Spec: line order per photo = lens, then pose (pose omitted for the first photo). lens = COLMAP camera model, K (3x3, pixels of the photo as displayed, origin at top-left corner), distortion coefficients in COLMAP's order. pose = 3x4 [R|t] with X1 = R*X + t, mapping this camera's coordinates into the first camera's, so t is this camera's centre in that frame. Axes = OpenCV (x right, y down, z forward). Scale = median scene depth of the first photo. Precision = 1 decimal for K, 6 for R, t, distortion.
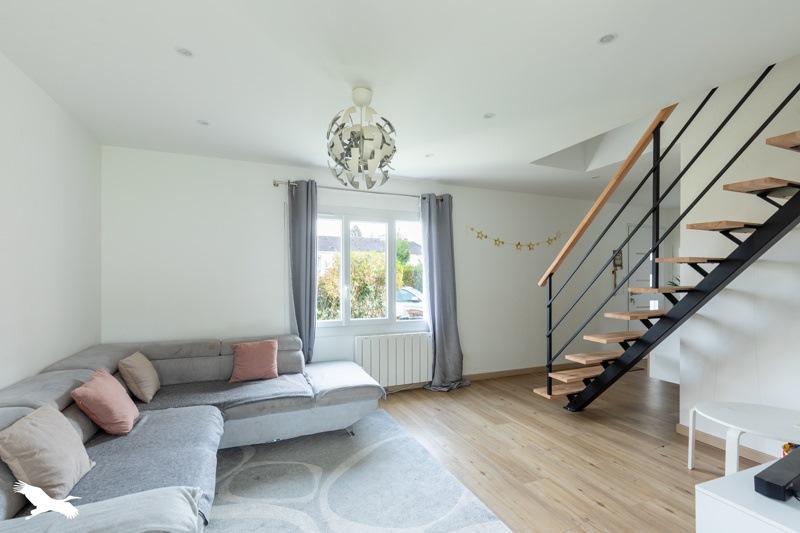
lens RADIAL K [[366.0, 0, 397.4], [0, 366.0, 284.5], [0, 0, 1]] dist [0.000127, -0.000057]
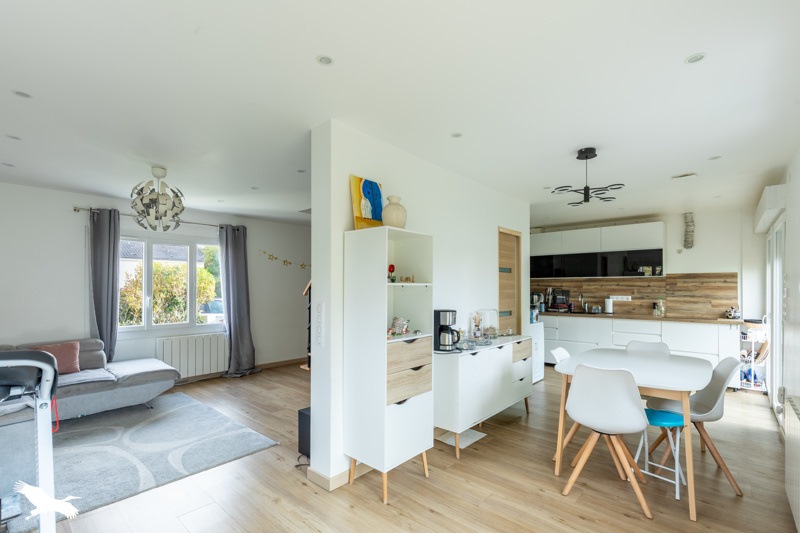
lens RADIAL K [[366.0, 0, 397.4], [0, 366.0, 284.5], [0, 0, 1]] dist [0.000127, -0.000057]
pose [[0.902033, 0.002288, 0.431660, 0.086212], [0.010311, 0.999586, -0.026845, 0.004021], [-0.431543, 0.028666, 0.901637, -0.478892]]
